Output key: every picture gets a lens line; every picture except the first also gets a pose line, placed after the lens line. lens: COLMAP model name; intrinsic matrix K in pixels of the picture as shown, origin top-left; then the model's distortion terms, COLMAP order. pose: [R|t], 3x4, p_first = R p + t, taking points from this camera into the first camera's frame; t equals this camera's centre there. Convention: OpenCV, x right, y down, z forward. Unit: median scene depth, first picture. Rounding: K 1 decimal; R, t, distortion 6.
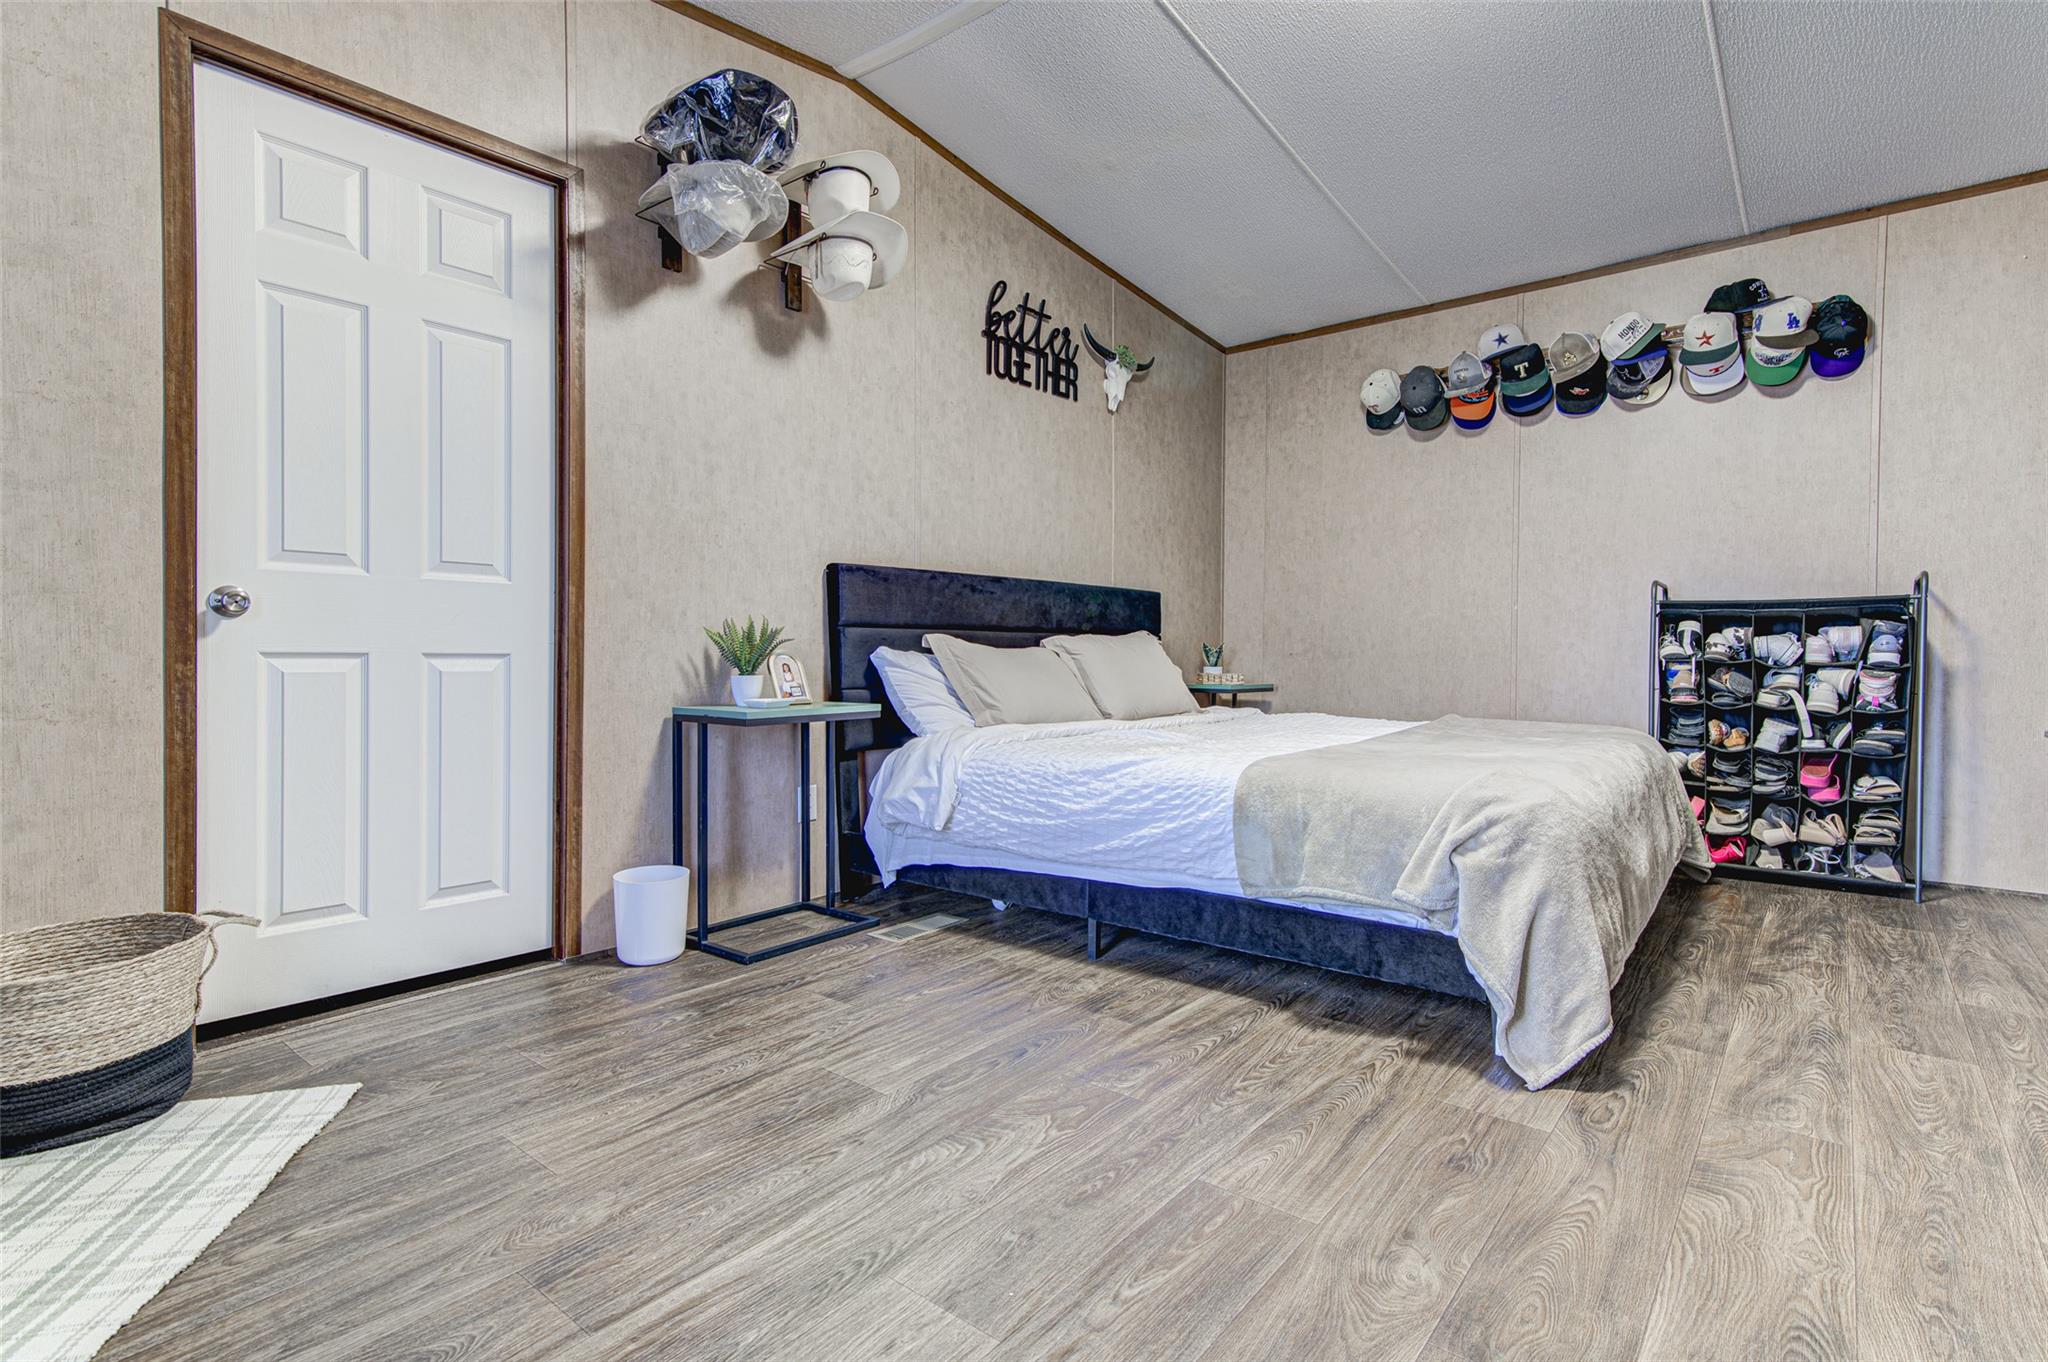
lens RADIAL K [[946.7, 0, 1036.3], [0, 946.7, 668.9], [0, 0, 1]] dist [0.018490, -0.001687]
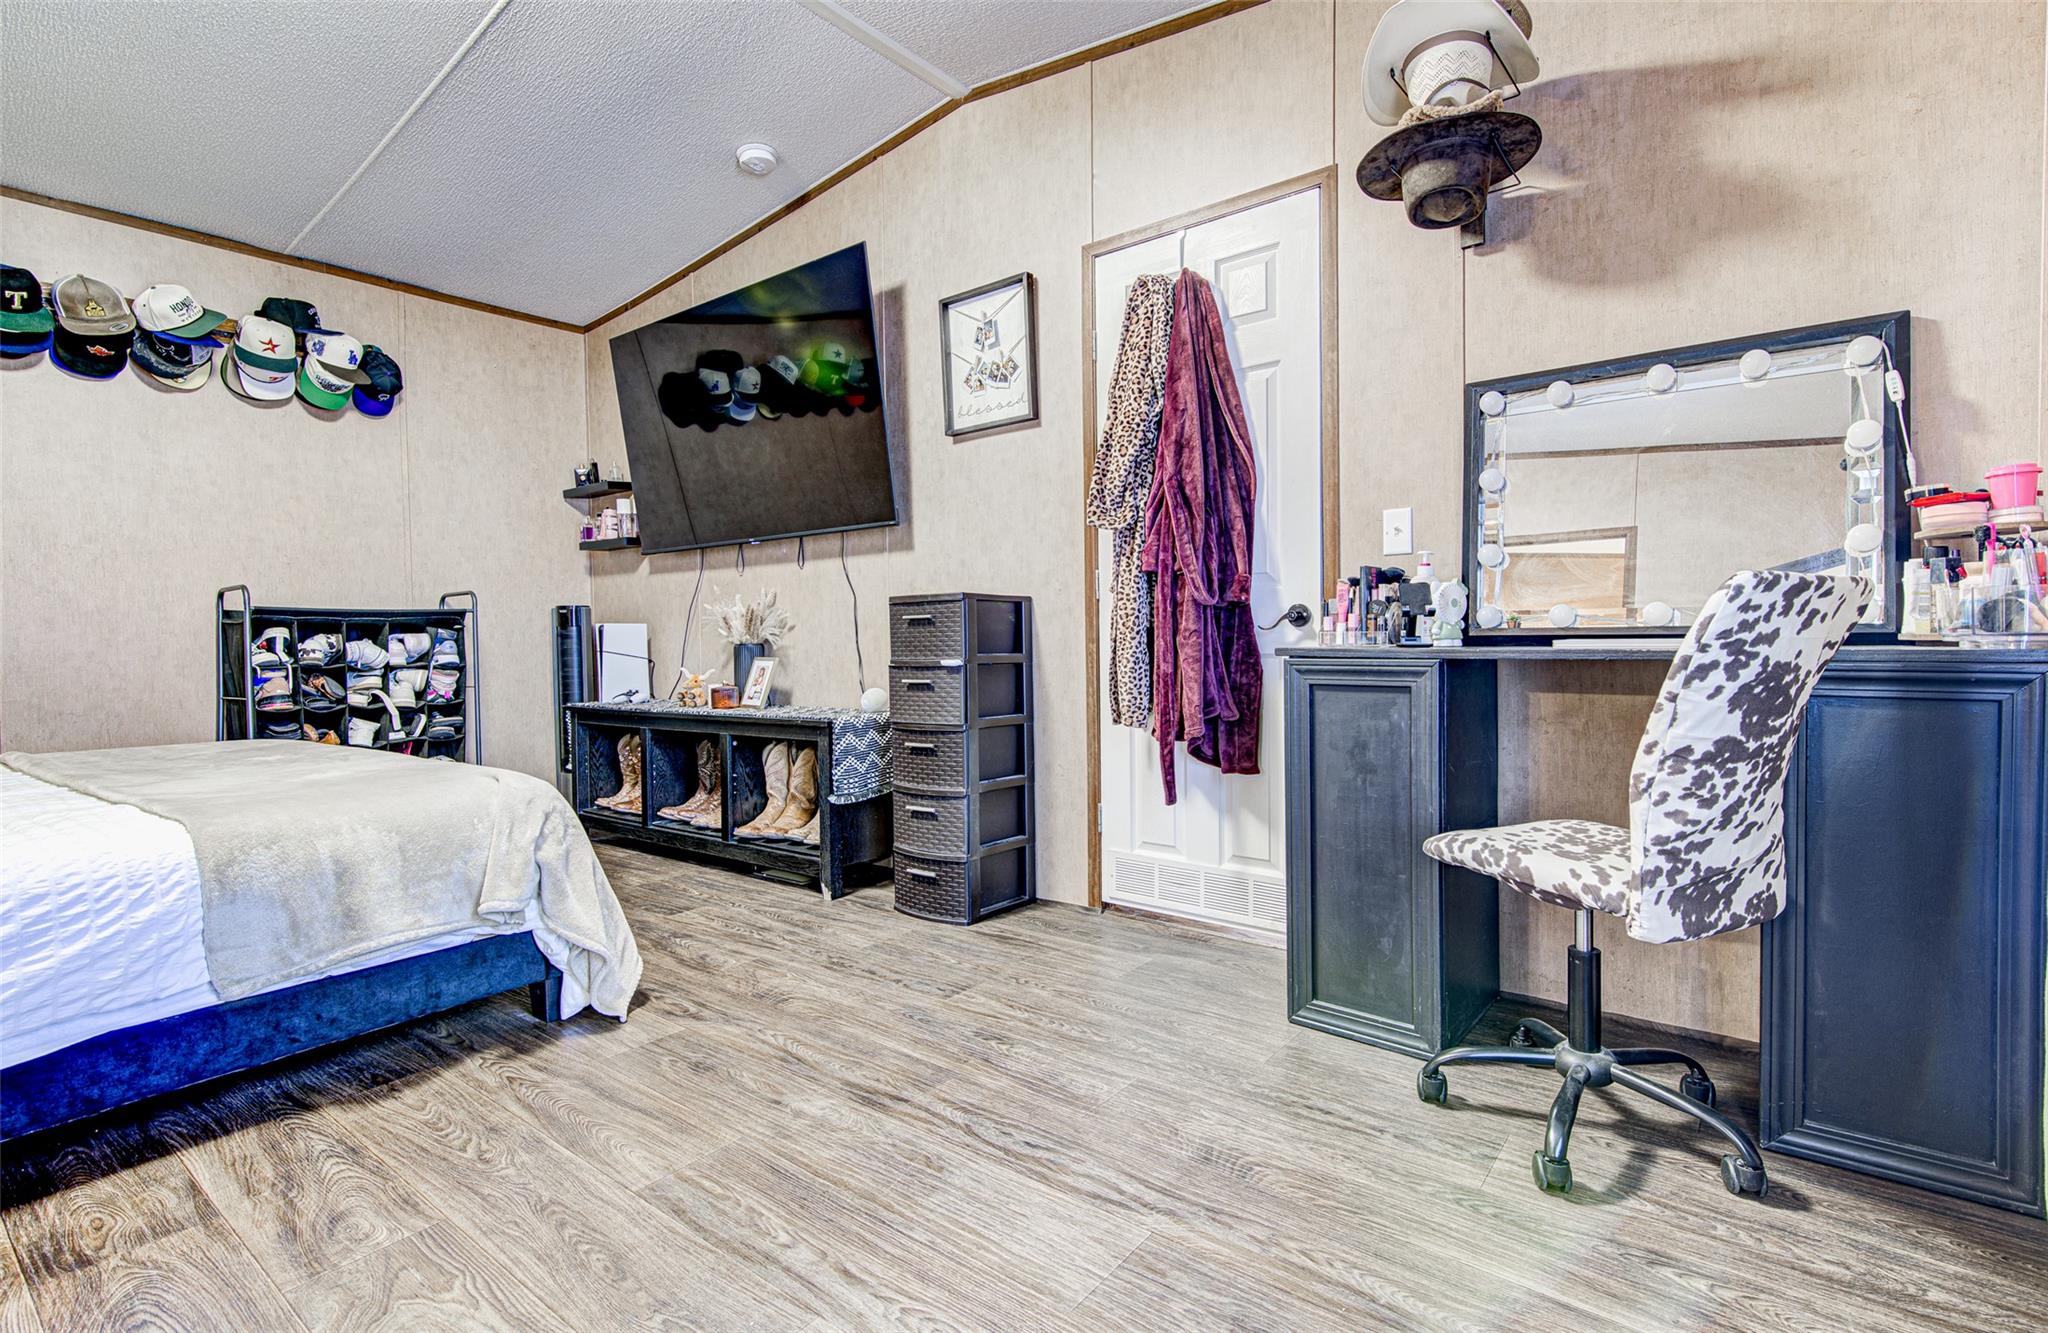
lens RADIAL K [[954.4, 0, 1035.2], [0, 954.4, 668.1], [0, 0, 1]] dist [0.004443, 0.000078]
pose [[0.005829, -0.038022, 0.999260, -0.343453], [0.038997, 0.998525, 0.037767, -0.016483], [-0.999222, 0.038748, 0.007303, 0.229909]]
